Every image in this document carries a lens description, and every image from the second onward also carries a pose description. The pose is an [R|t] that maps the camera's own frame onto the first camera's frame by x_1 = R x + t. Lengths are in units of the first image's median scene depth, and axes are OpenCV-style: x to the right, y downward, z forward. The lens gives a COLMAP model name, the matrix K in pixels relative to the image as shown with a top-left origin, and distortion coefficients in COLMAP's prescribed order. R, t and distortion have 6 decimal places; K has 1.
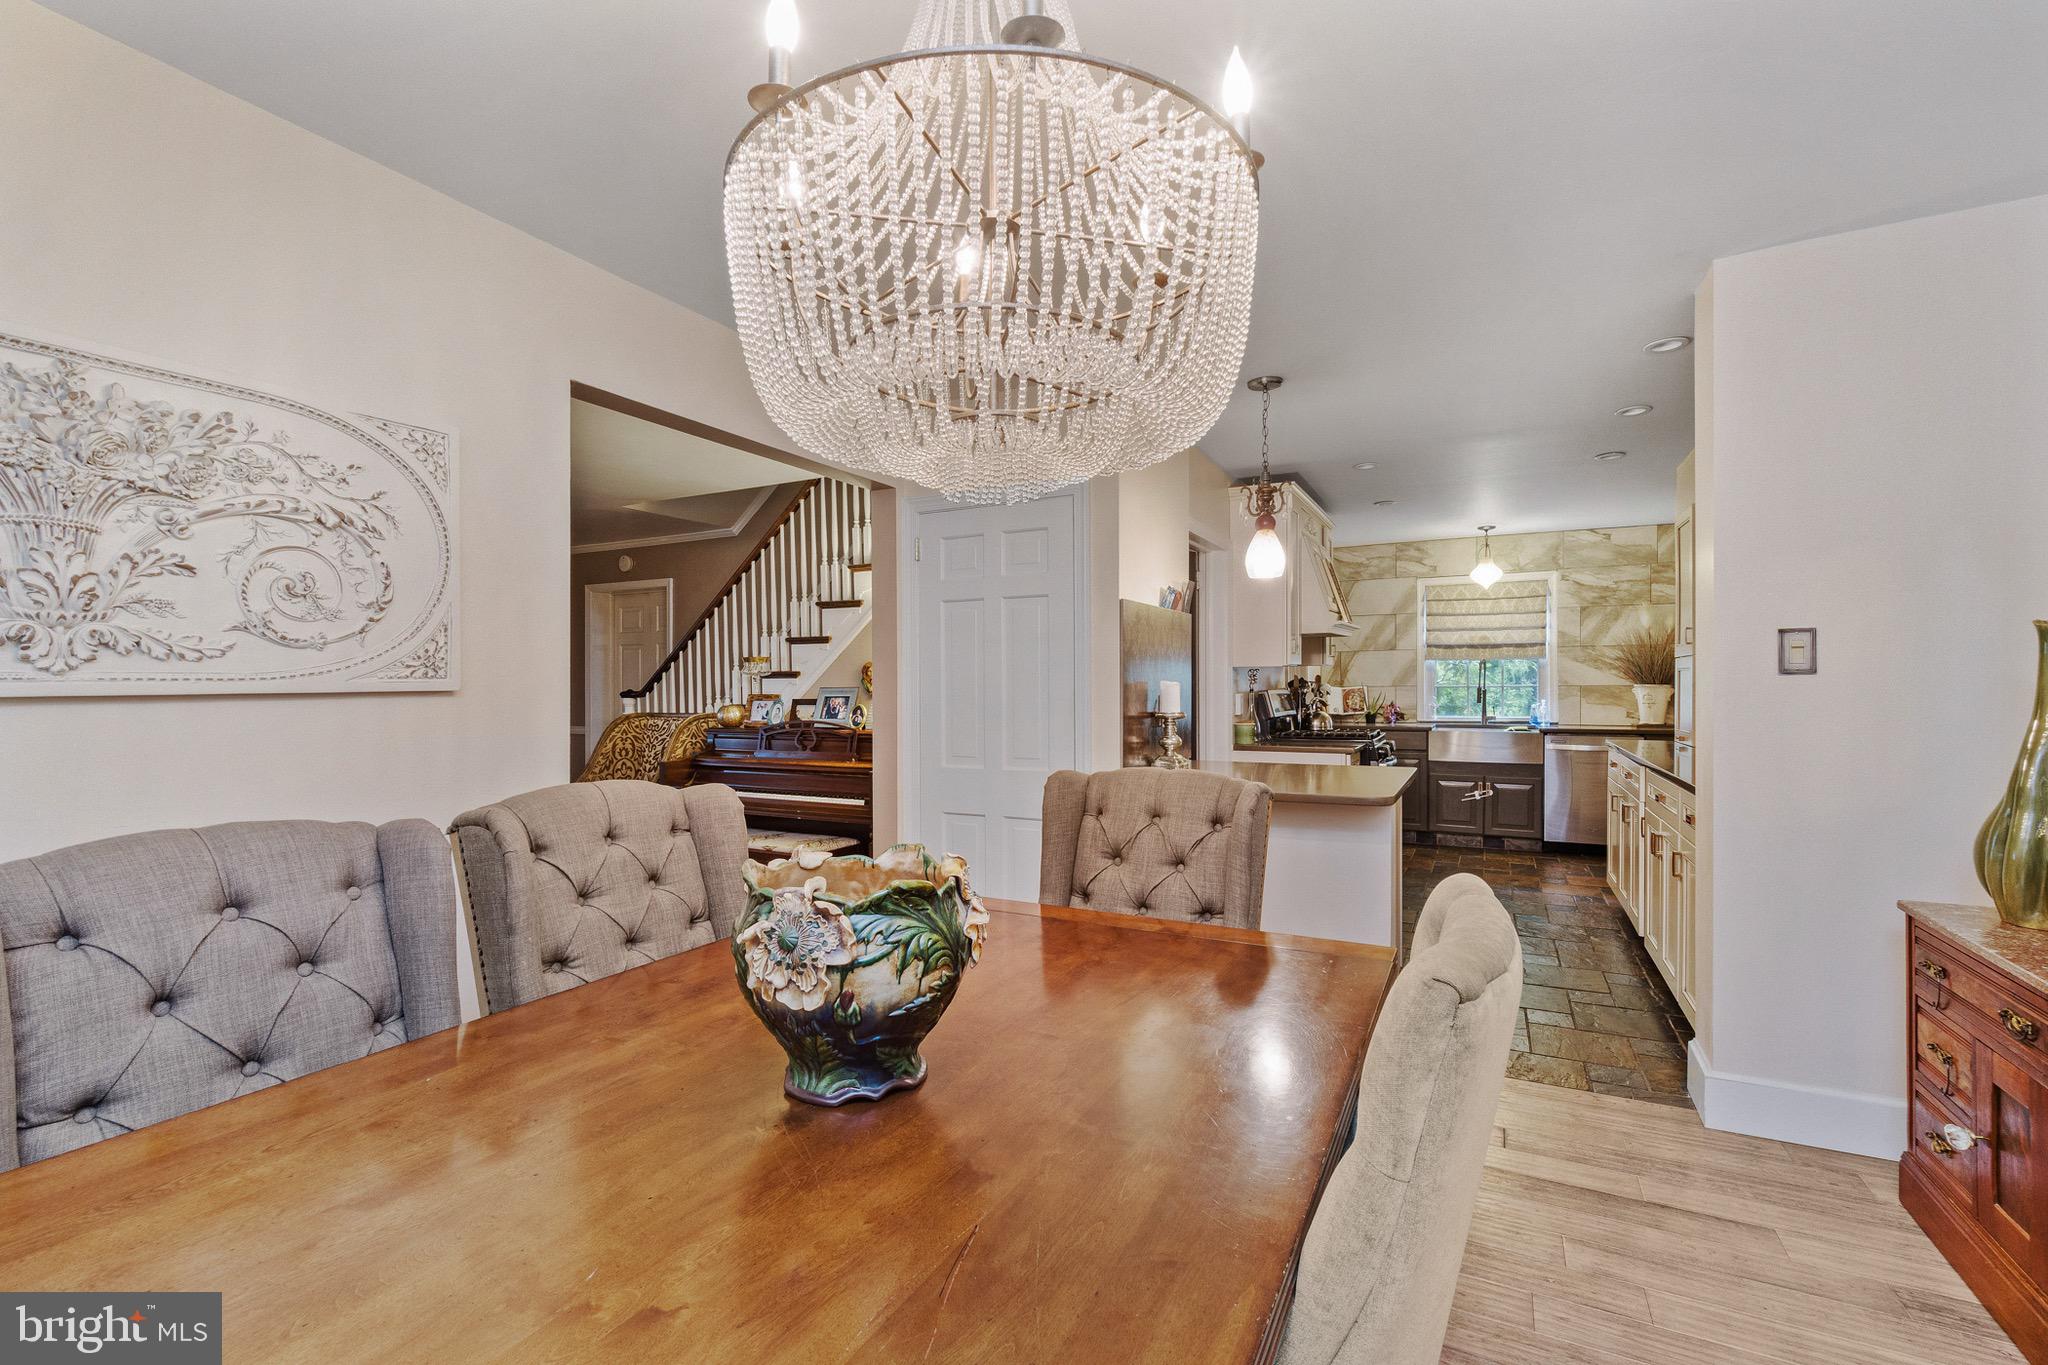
lens RADIAL K [[889.2, 0, 1032.6], [0, 889.2, 695.5], [0, 0, 1]] dist [-0.003611, 0.000302]
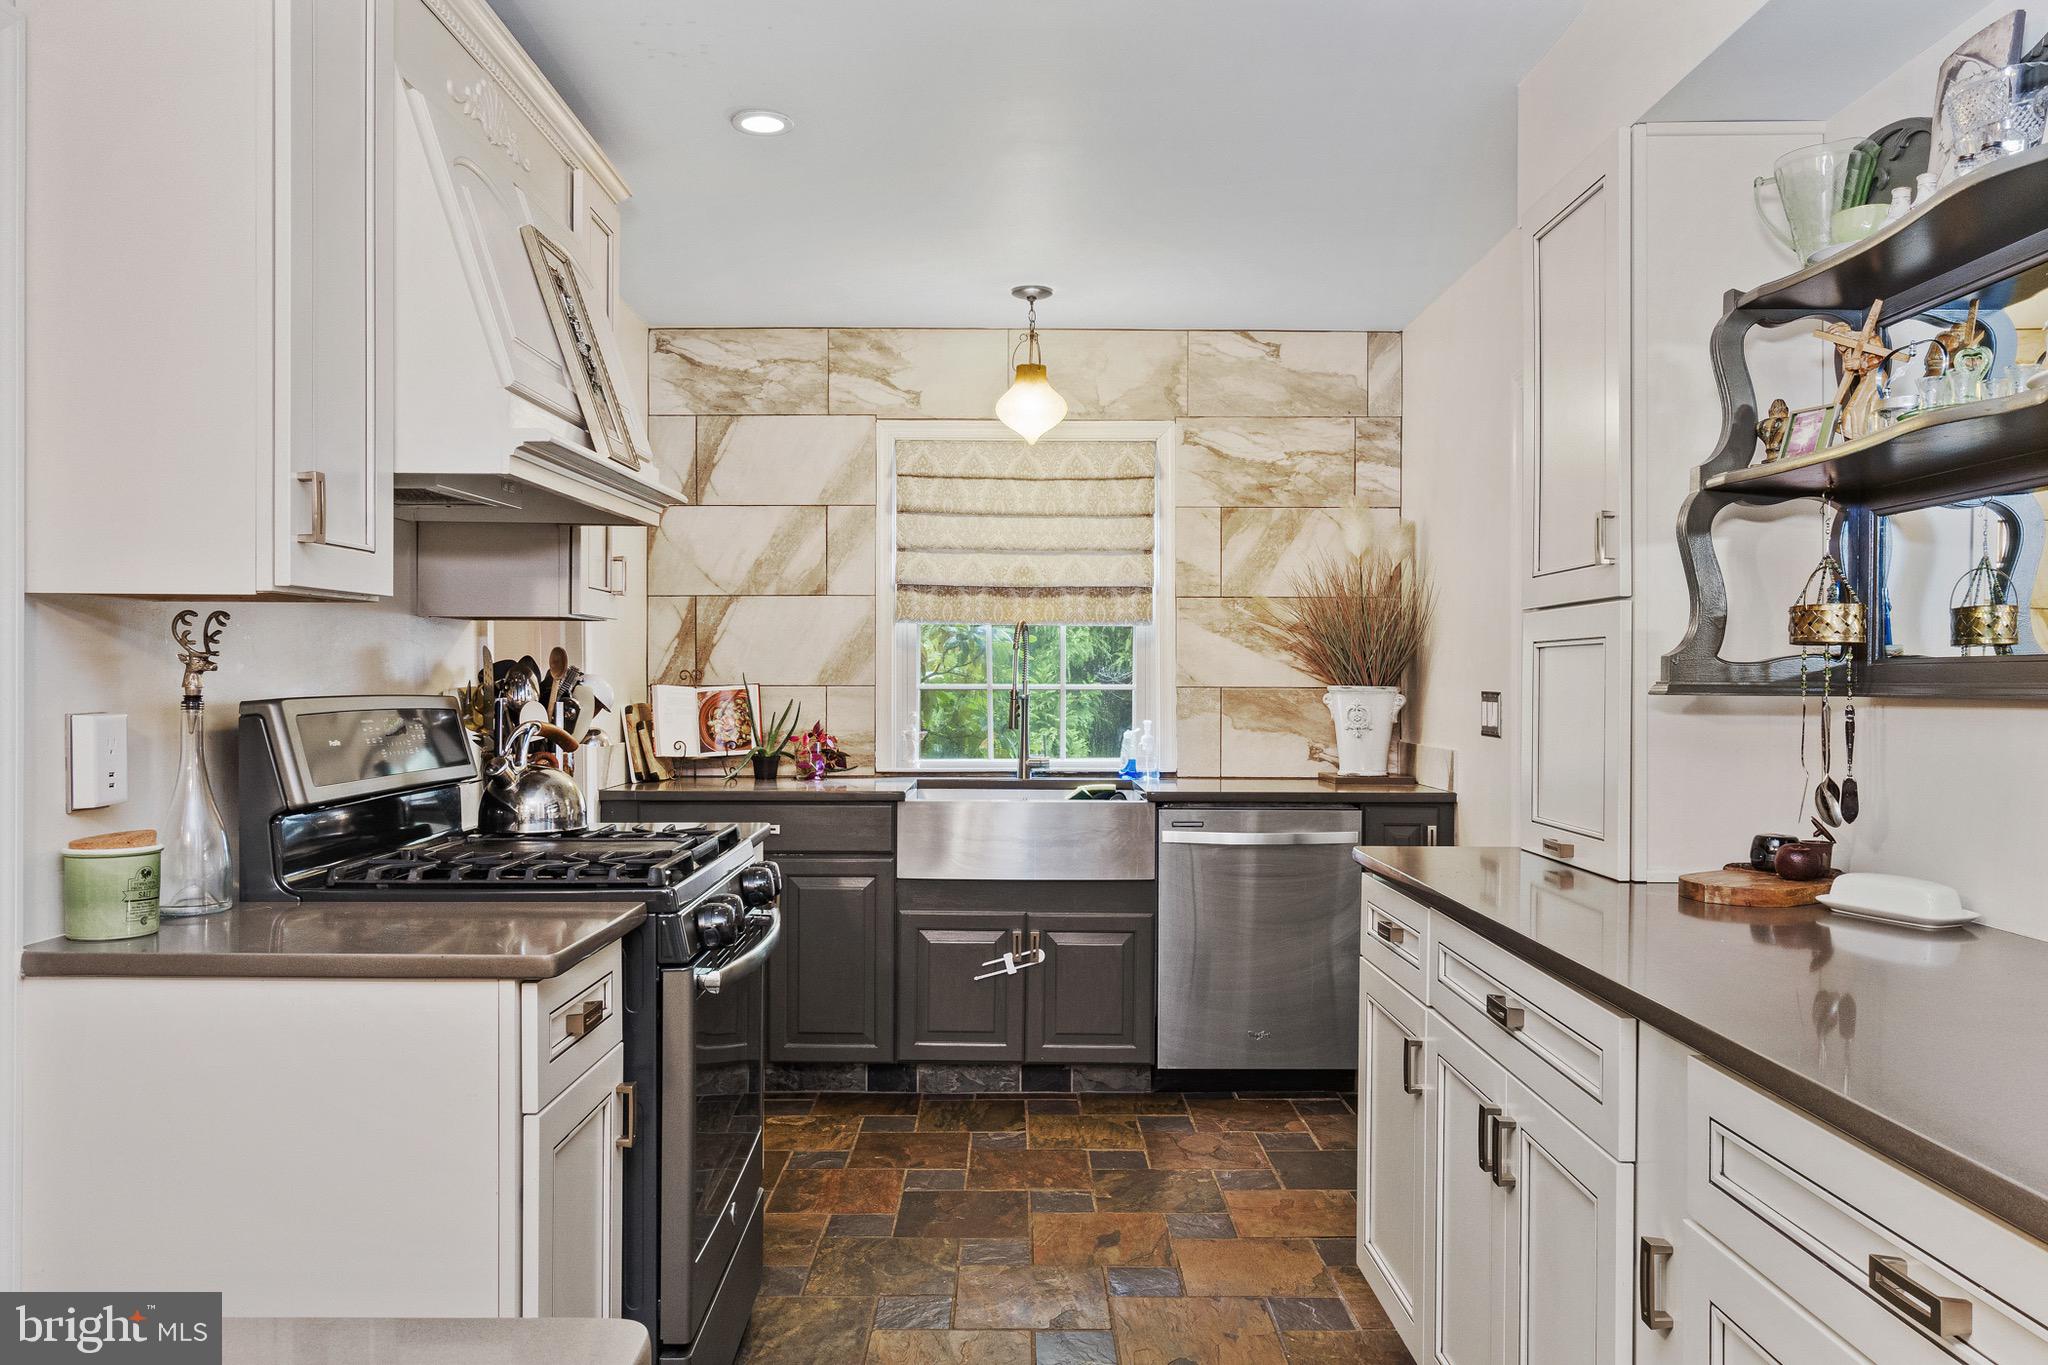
lens RADIAL K [[1477.0, 0, 1011.9], [0, 1477.0, 690.0], [0, 0, 1]] dist [0.002783, 0.000184]
pose [[0.890975, 0.005260, 0.454021, 0.195695], [-0.002185, 0.999971, -0.007298, -0.004231], [-0.454047, 0.005510, 0.890961, 0.399880]]
